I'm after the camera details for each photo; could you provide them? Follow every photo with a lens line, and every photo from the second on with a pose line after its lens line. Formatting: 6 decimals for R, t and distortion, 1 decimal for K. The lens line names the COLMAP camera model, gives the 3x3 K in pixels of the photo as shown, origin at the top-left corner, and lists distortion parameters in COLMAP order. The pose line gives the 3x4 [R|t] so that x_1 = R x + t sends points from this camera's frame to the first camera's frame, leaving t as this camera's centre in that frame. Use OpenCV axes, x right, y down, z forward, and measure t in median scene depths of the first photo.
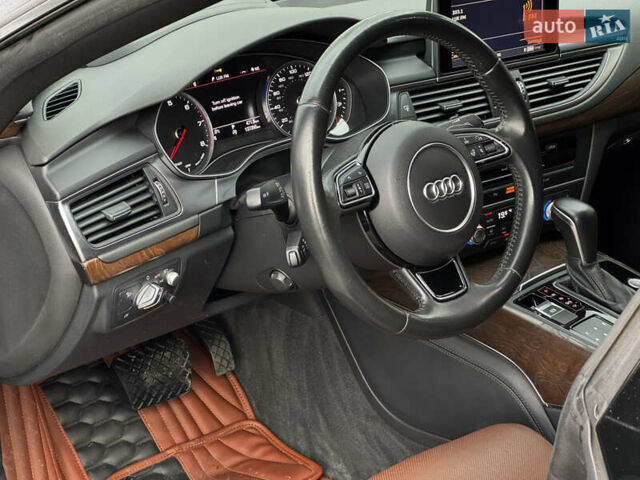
lens RADIAL K [[1514.1, 0, 320.0], [0, 1514.1, 240.0], [0, 0, 1]] dist [-0.136319, 4.599746]
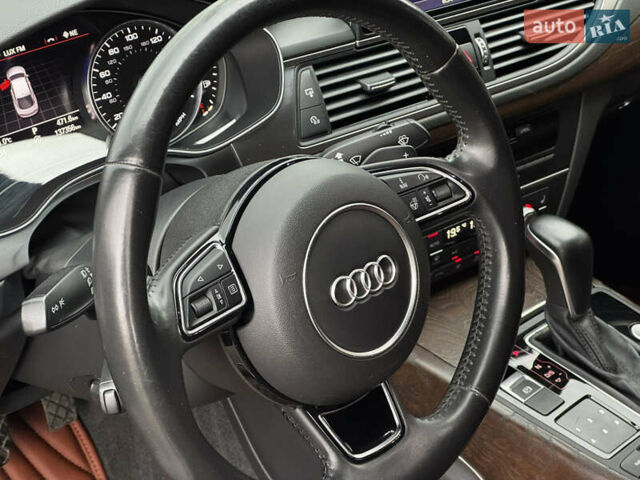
lens RADIAL K [[1489.4, 0, 329.6], [0, 1489.4, 240.9], [0, 0, 1]] dist [-0.372405, 6.885648]
pose [[0.998576, -0.006959, 0.052887, 0.035316], [0.000157, 0.991832, 0.127550, -0.117081], [-0.053342, -0.127360, 0.990421, 0.403063]]
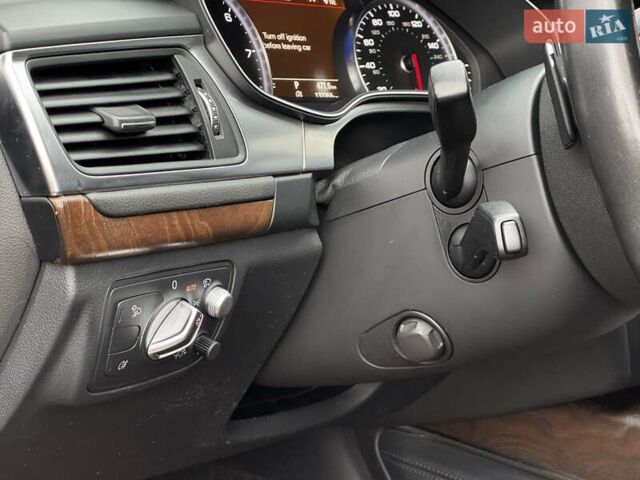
lens RADIAL K [[1489.4, 0, 329.6], [0, 1489.4, 240.9], [0, 0, 1]] dist [-0.372405, 6.885648]
pose [[0.989254, 0.049511, 0.137569, -0.125299], [-0.015643, 0.971359, -0.237102, 0.113246], [-0.145368, 0.232402, 0.961695, 0.542487]]
